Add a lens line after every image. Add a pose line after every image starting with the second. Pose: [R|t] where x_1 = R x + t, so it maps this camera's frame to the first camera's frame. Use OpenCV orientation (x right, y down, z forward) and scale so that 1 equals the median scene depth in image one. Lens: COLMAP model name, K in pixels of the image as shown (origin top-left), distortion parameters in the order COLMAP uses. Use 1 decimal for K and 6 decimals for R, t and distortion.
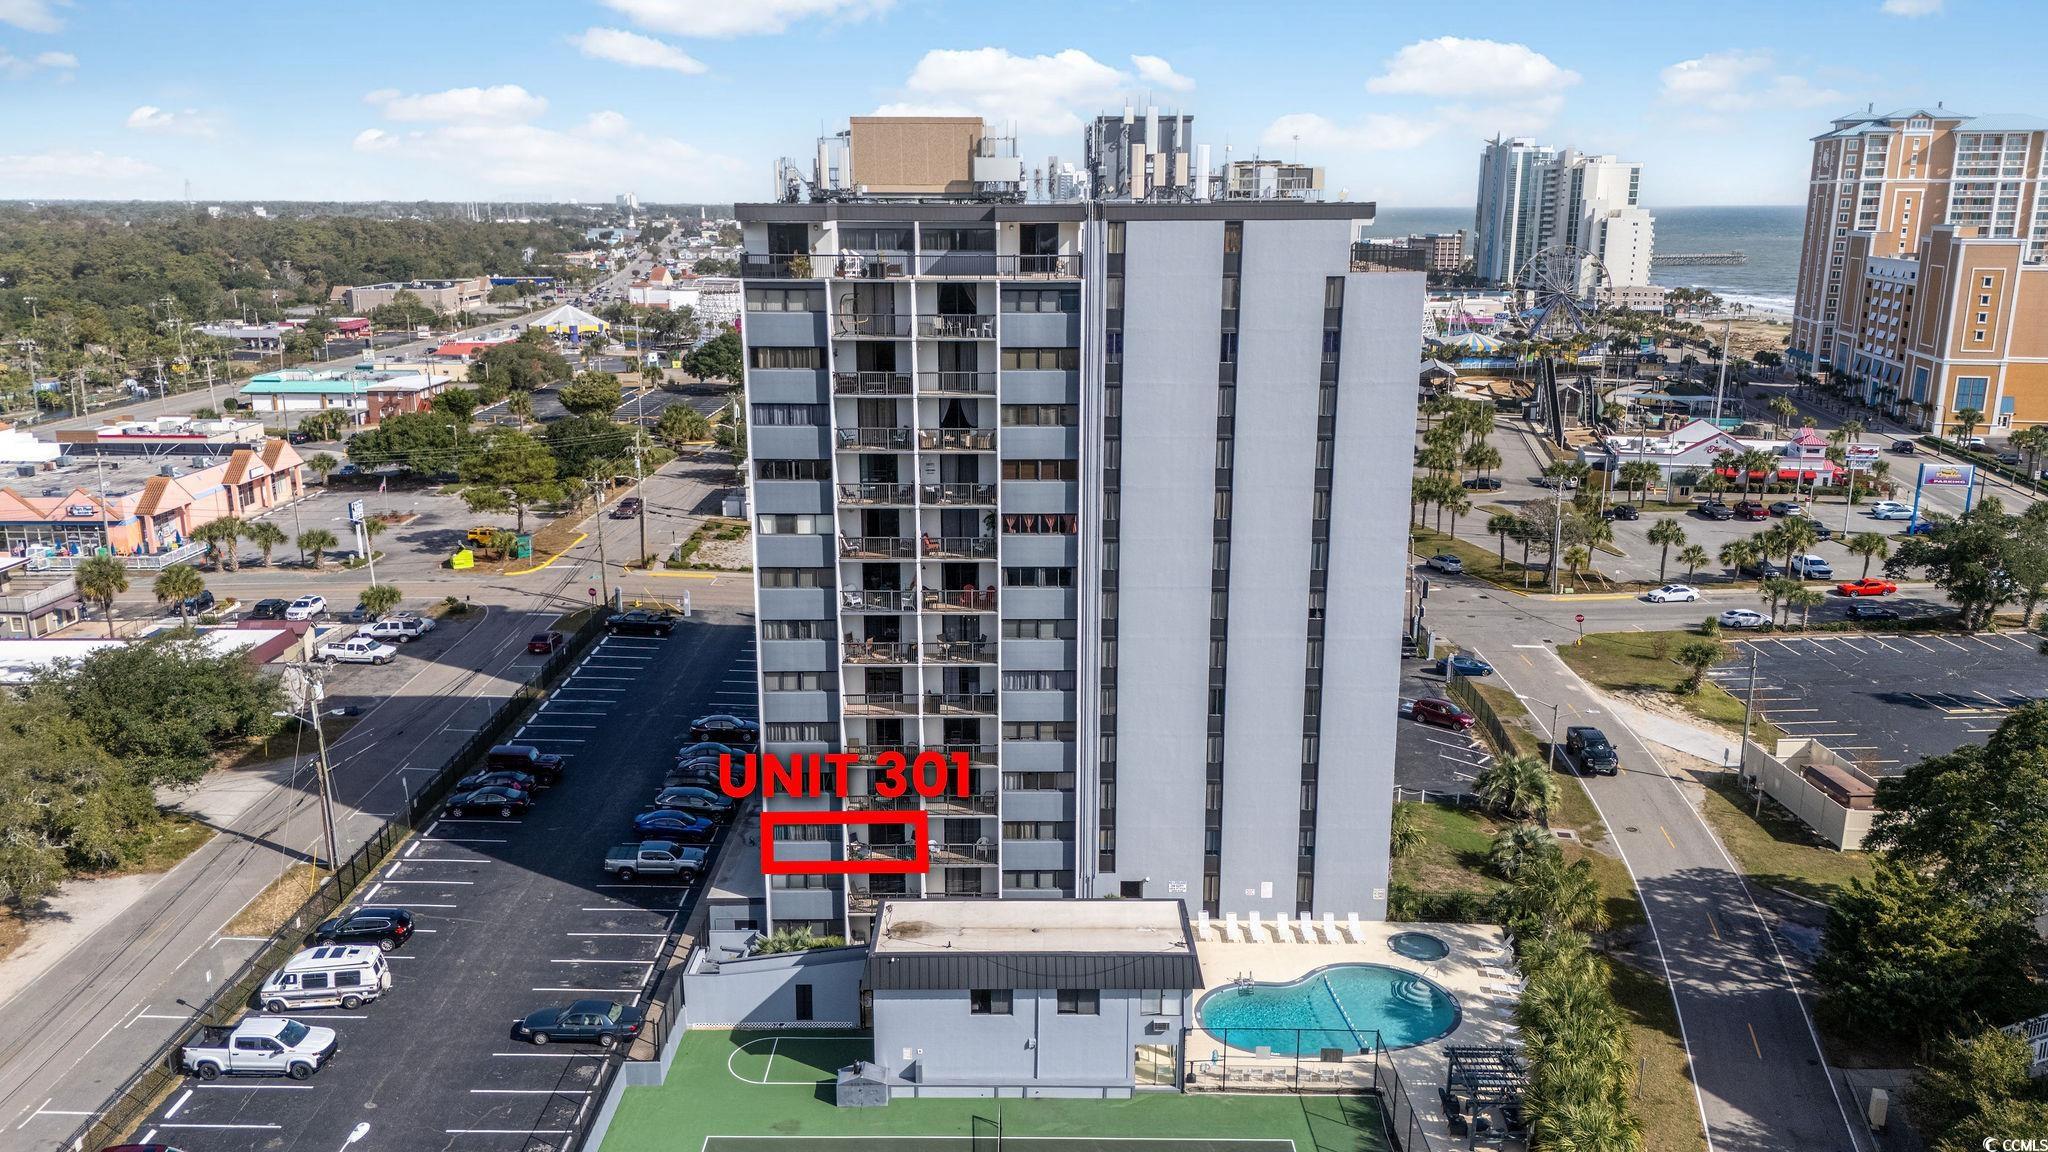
lens RADIAL K [[1727.0, 0, 847.8], [0, 1727.0, 574.8], [0, 0, 1]] dist [0.053574, -0.002252]
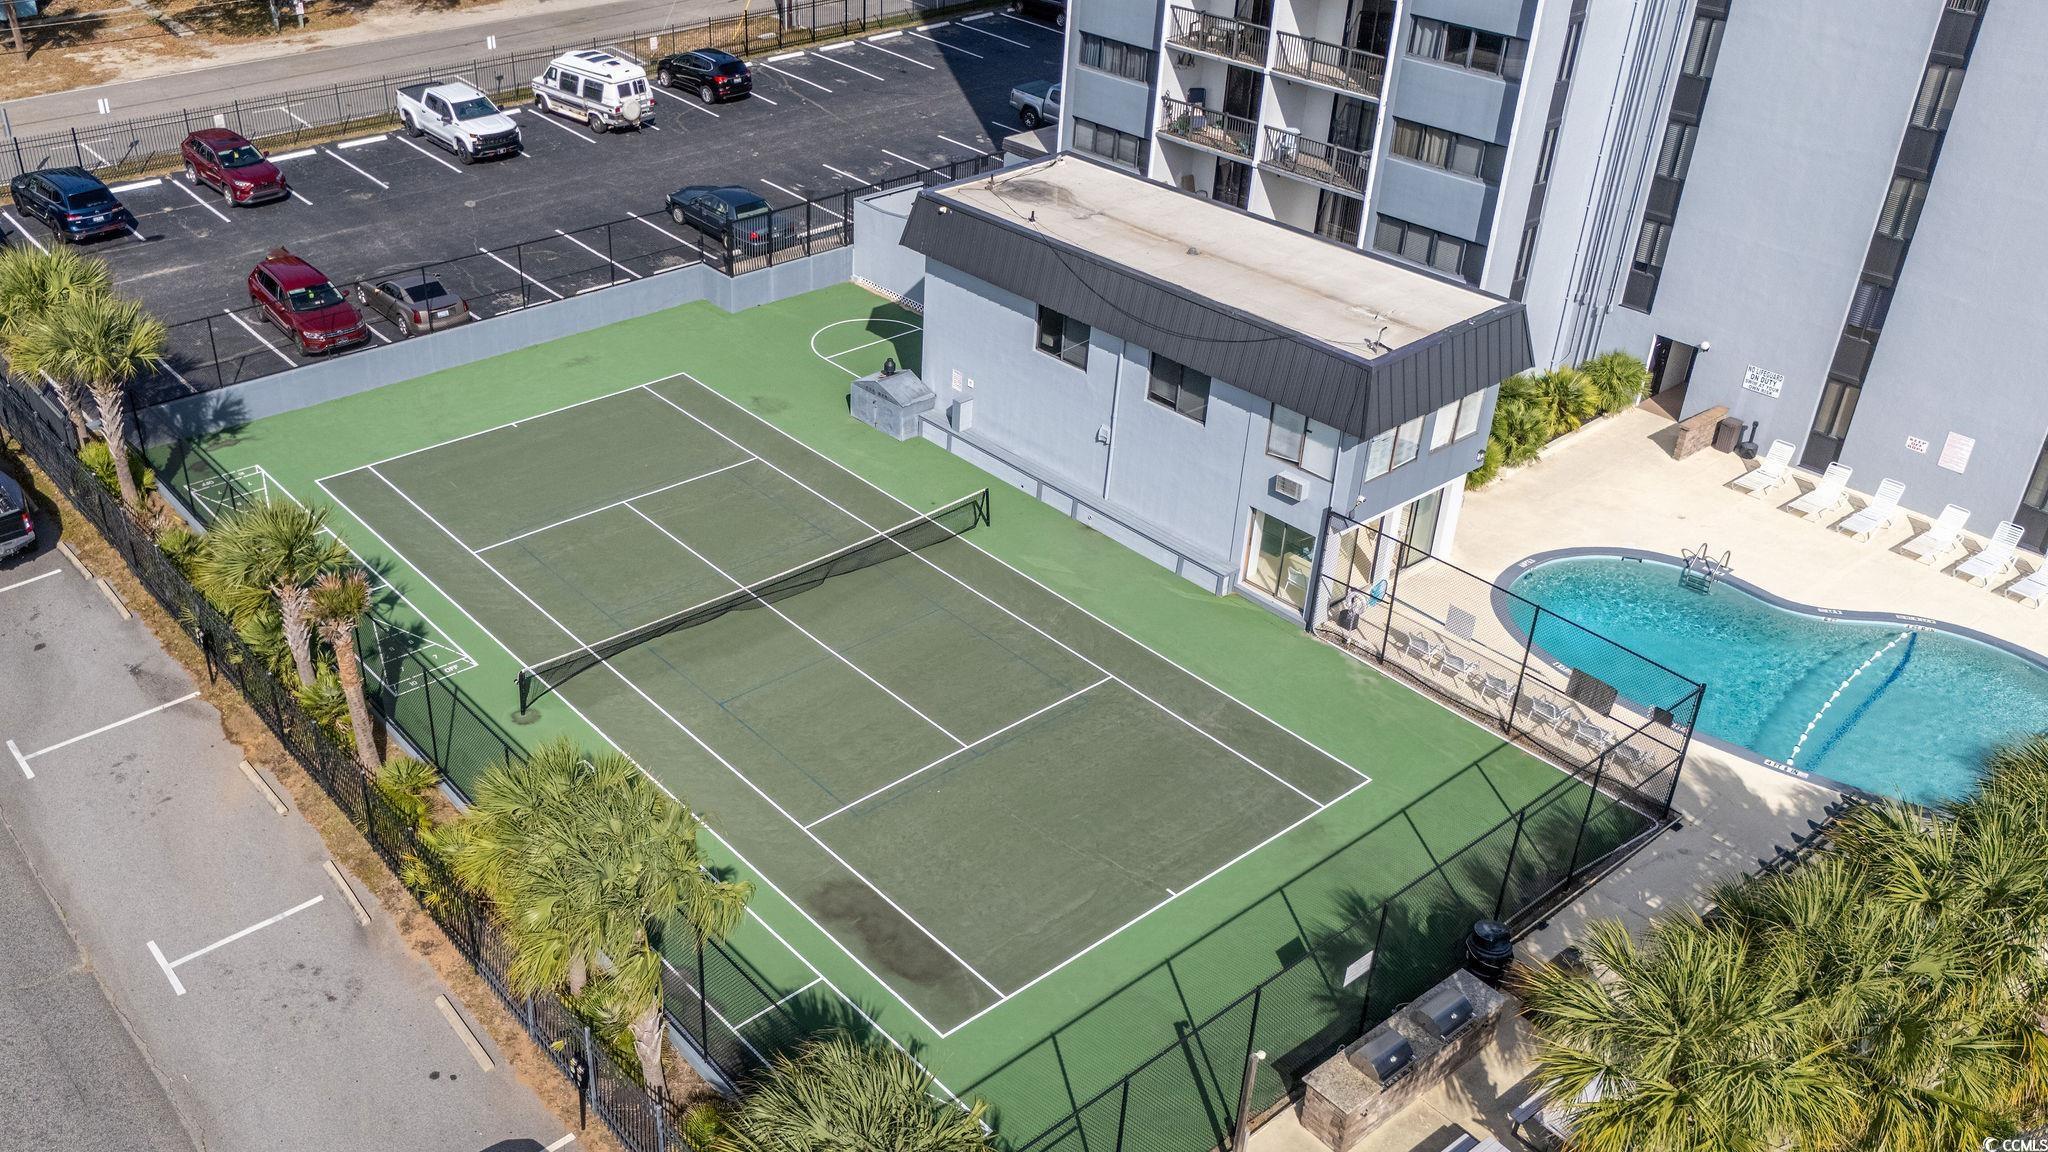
lens RADIAL K [[1727.0, 0, 847.8], [0, 1727.0, 574.8], [0, 0, 1]] dist [0.053574, -0.002252]
pose [[0.639729, 0.410805, -0.649604, 0.433776], [-0.219545, 0.907633, 0.357773, 0.127936], [0.736578, -0.086261, 0.670830, 0.553533]]
